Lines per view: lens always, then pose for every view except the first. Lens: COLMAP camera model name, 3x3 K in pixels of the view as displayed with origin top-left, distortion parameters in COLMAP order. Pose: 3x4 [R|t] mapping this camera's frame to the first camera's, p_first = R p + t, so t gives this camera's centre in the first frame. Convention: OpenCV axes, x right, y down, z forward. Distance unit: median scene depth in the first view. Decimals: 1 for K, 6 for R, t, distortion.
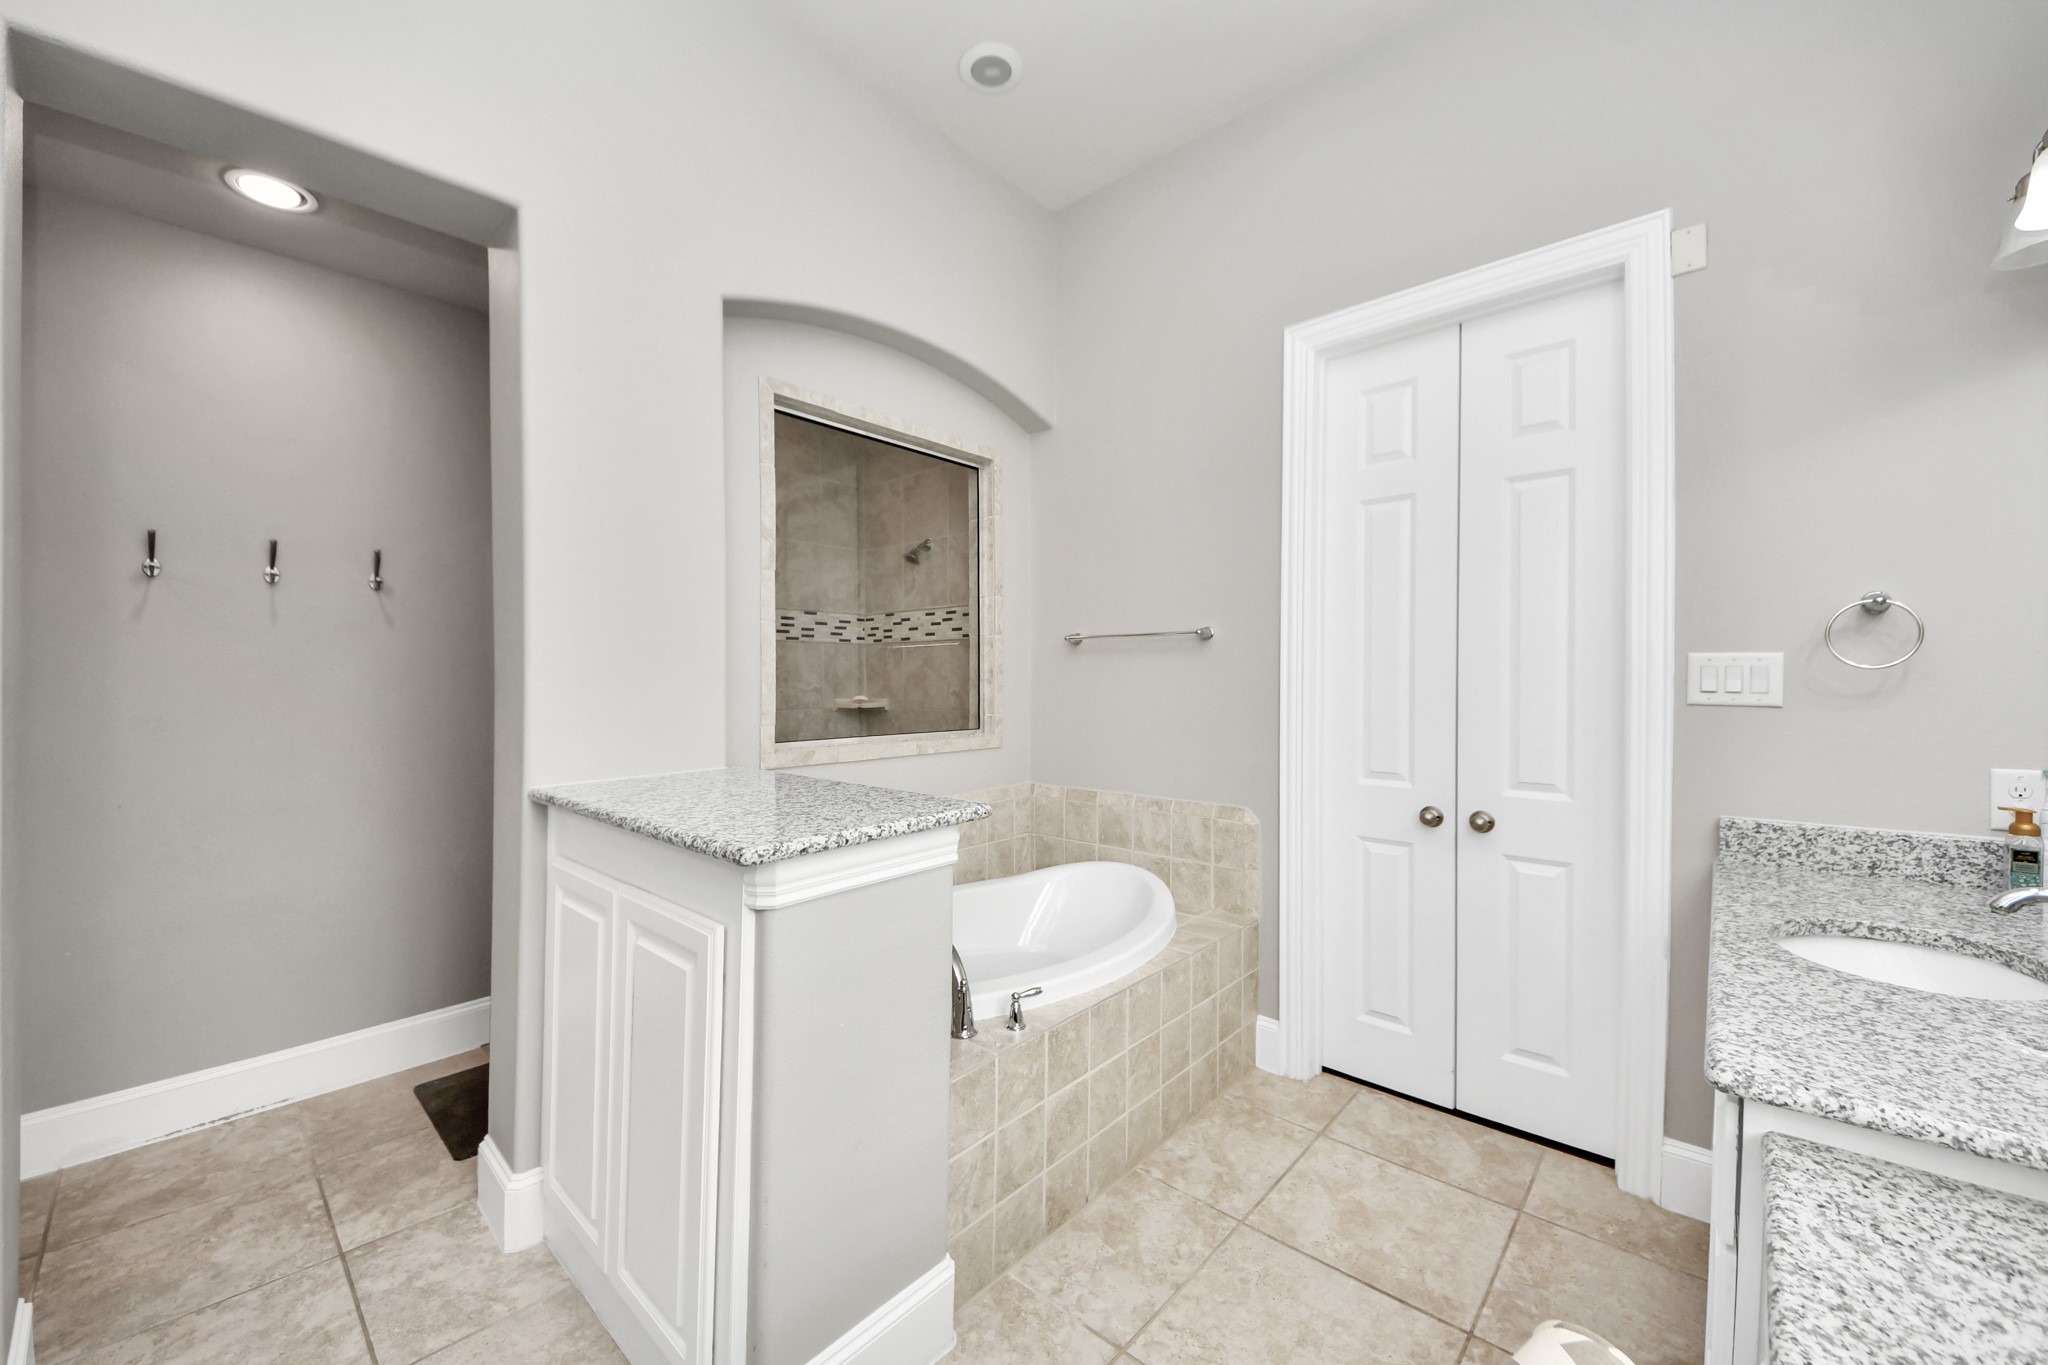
lens RADIAL K [[748.2, 0, 1012.6], [0, 748.2, 689.8], [0, 0, 1]] dist [0.006185, -0.009070]
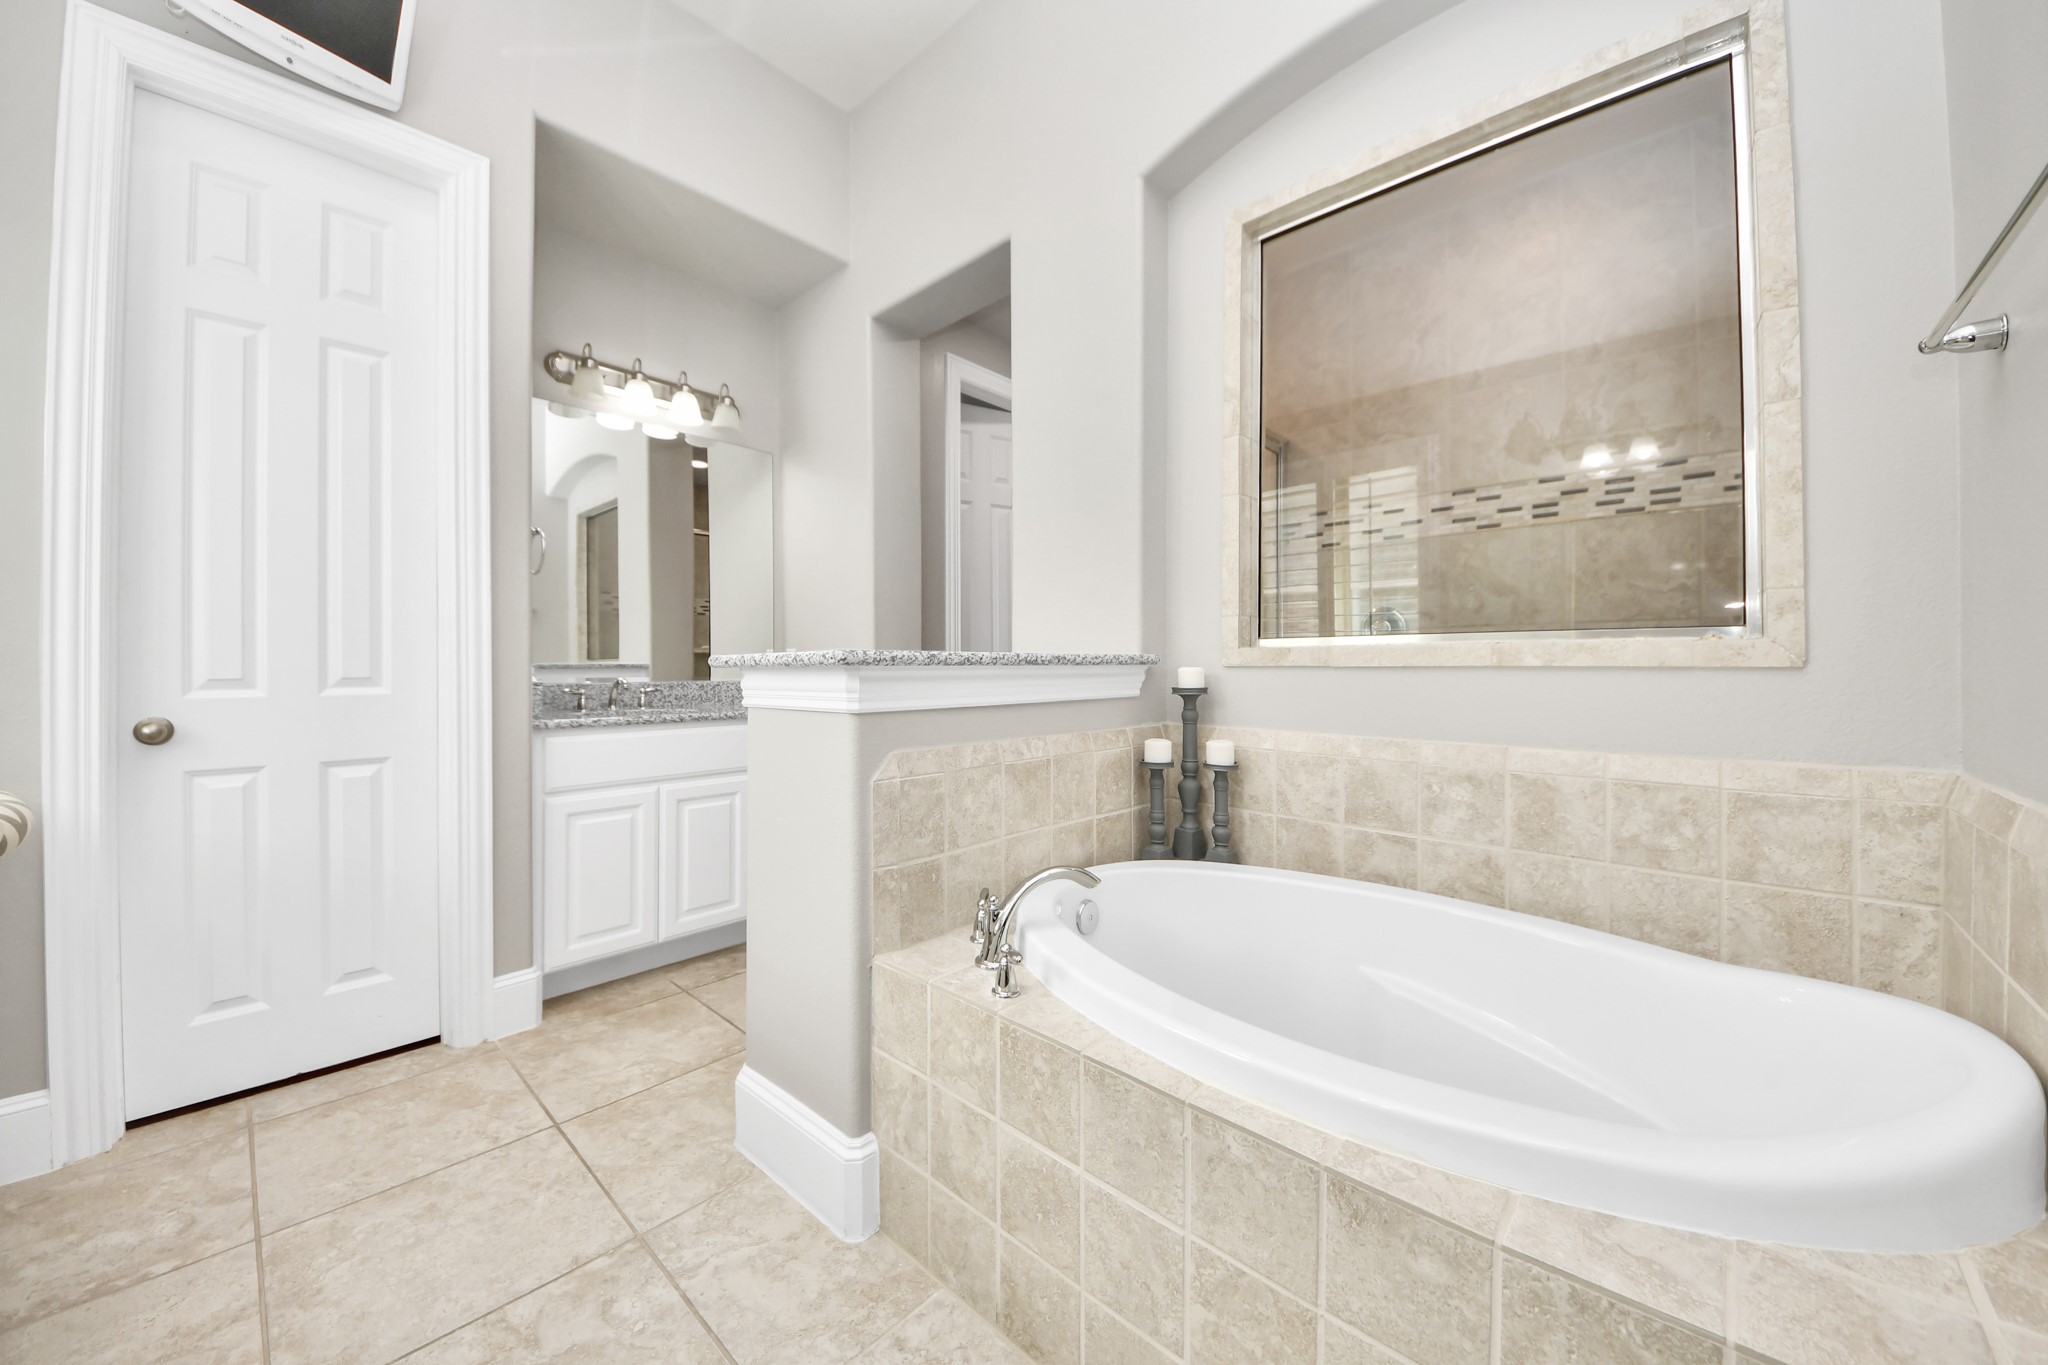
lens RADIAL K [[748.2, 0, 1052.0], [0, 748.2, 652.5], [0, 0, 1]] dist [0.006185, -0.009070]
pose [[0.024851, -0.002604, -0.999688, 0.611520], [-0.014253, 0.999894, -0.002959, 0.114812], [0.999590, 0.014322, 0.024812, 0.882019]]
